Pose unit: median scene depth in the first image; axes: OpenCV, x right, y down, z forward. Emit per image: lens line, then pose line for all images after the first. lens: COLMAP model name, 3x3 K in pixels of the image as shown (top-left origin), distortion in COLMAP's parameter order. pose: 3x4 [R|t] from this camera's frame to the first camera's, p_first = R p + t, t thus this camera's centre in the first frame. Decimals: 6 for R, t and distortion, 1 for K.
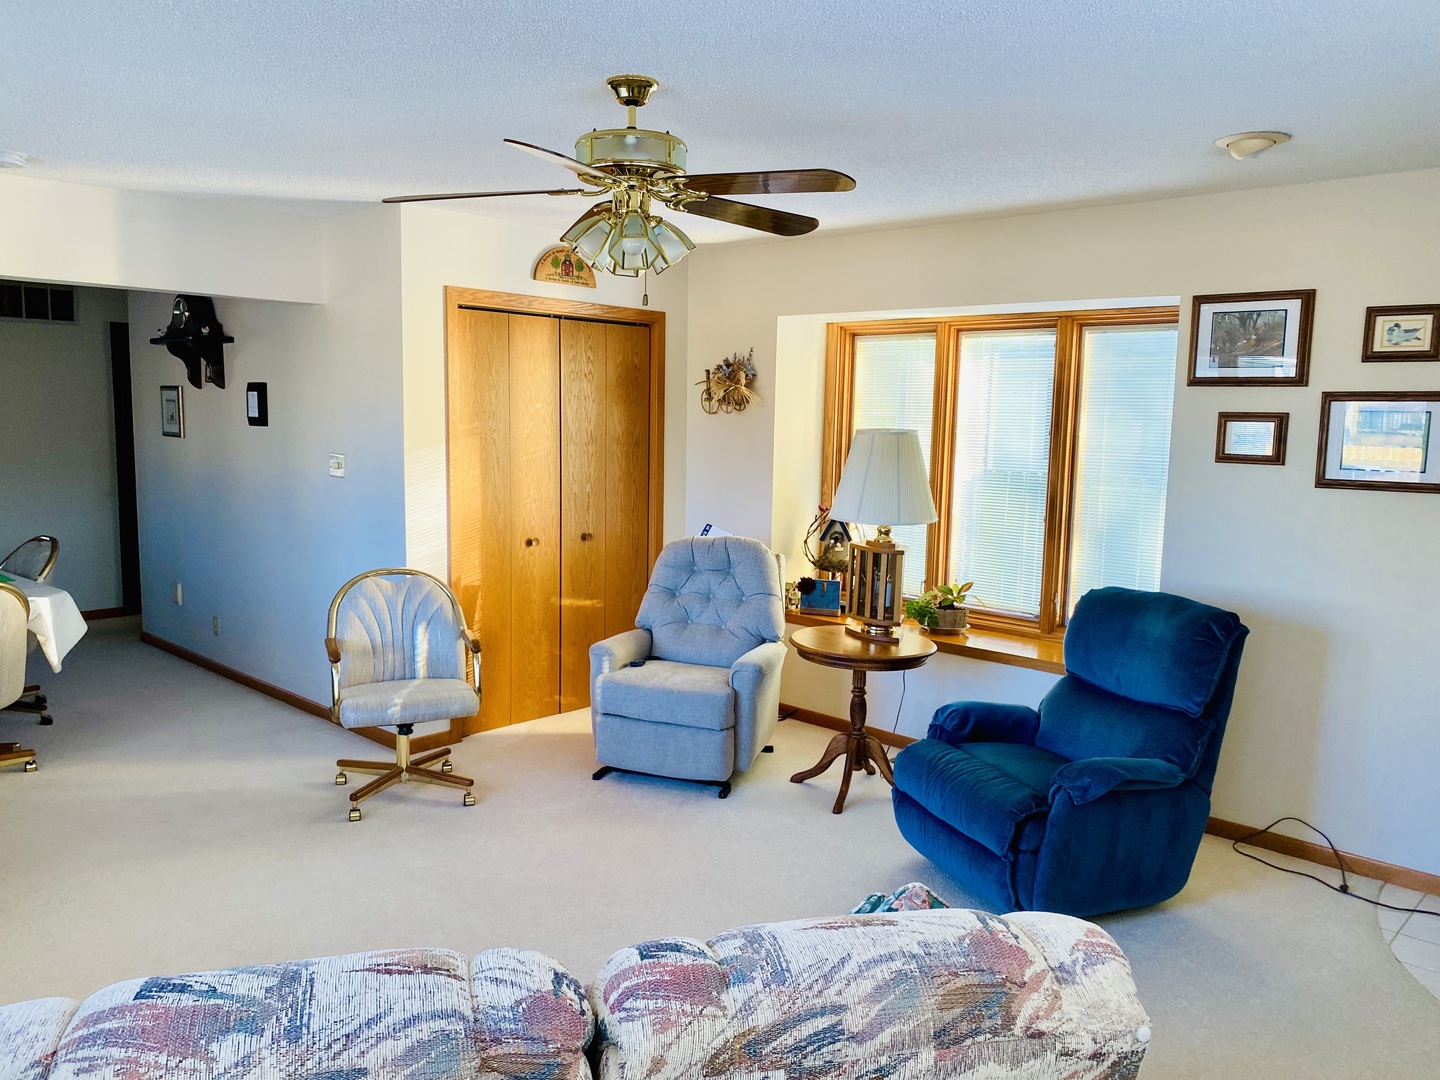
lens RADIAL K [[1112.9, 0, 727.9], [0, 1112.9, 538.1], [0, 0, 1]] dist [0.073746, -0.082122]
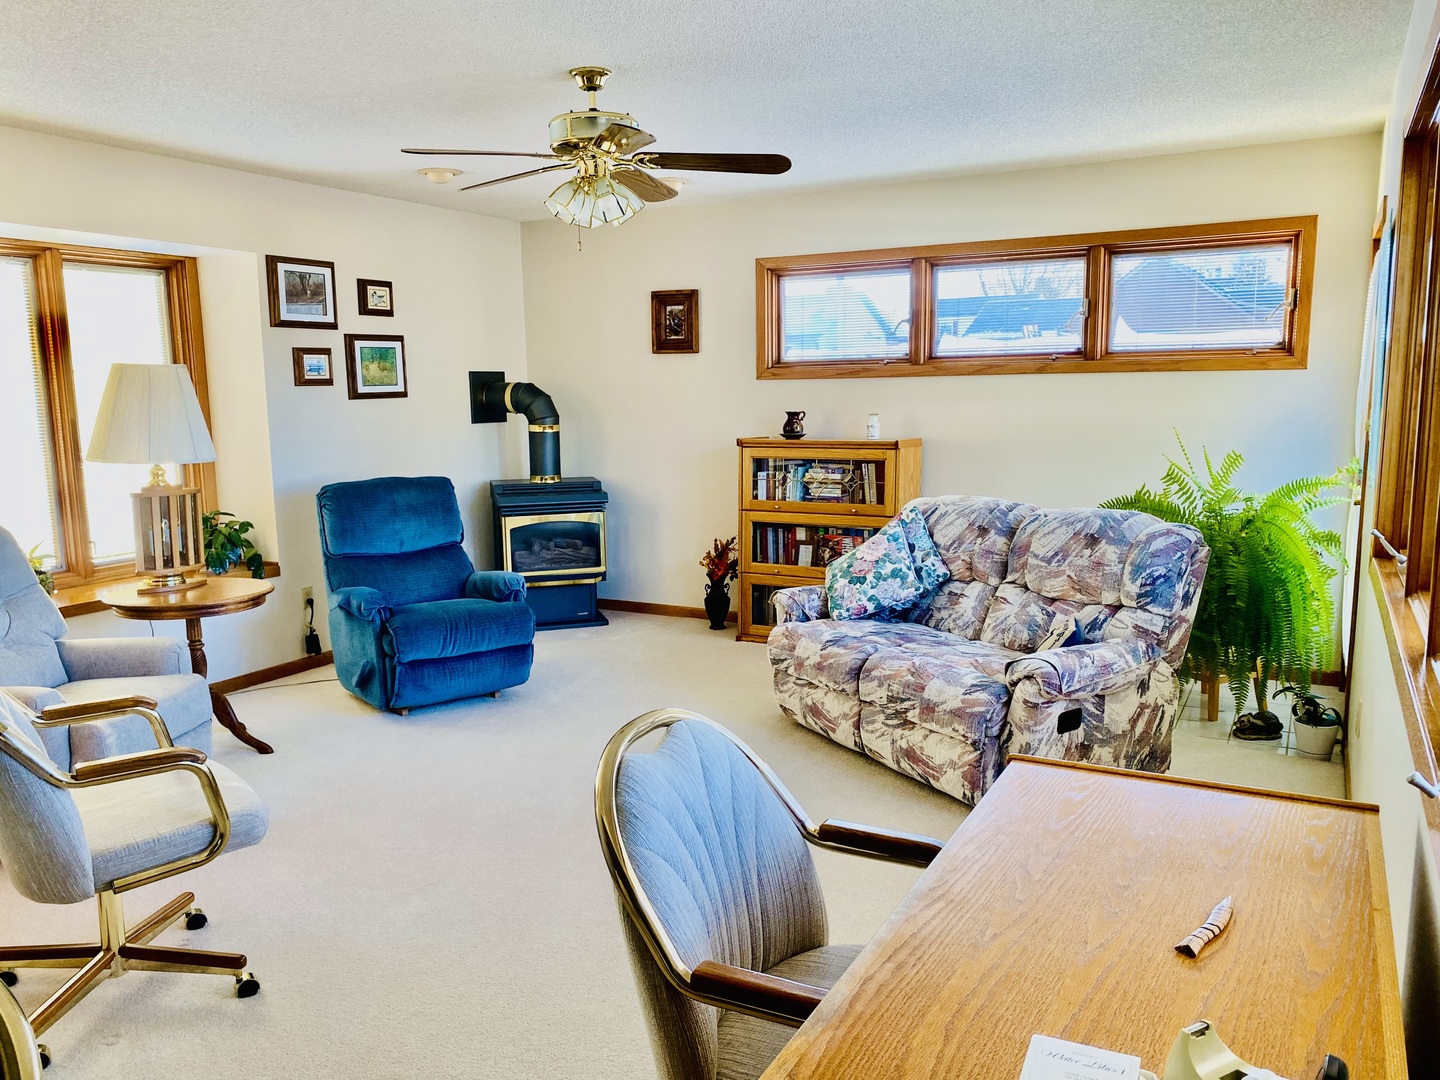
lens RADIAL K [[1112.9, 0, 727.9], [0, 1112.9, 538.1], [0, 0, 1]] dist [0.073746, -0.082122]
pose [[-0.255619, -0.152702, 0.954642, -1.006317], [0.125499, 0.973851, 0.189379, -0.082624], [-0.958597, 0.168216, -0.229770, 0.877659]]
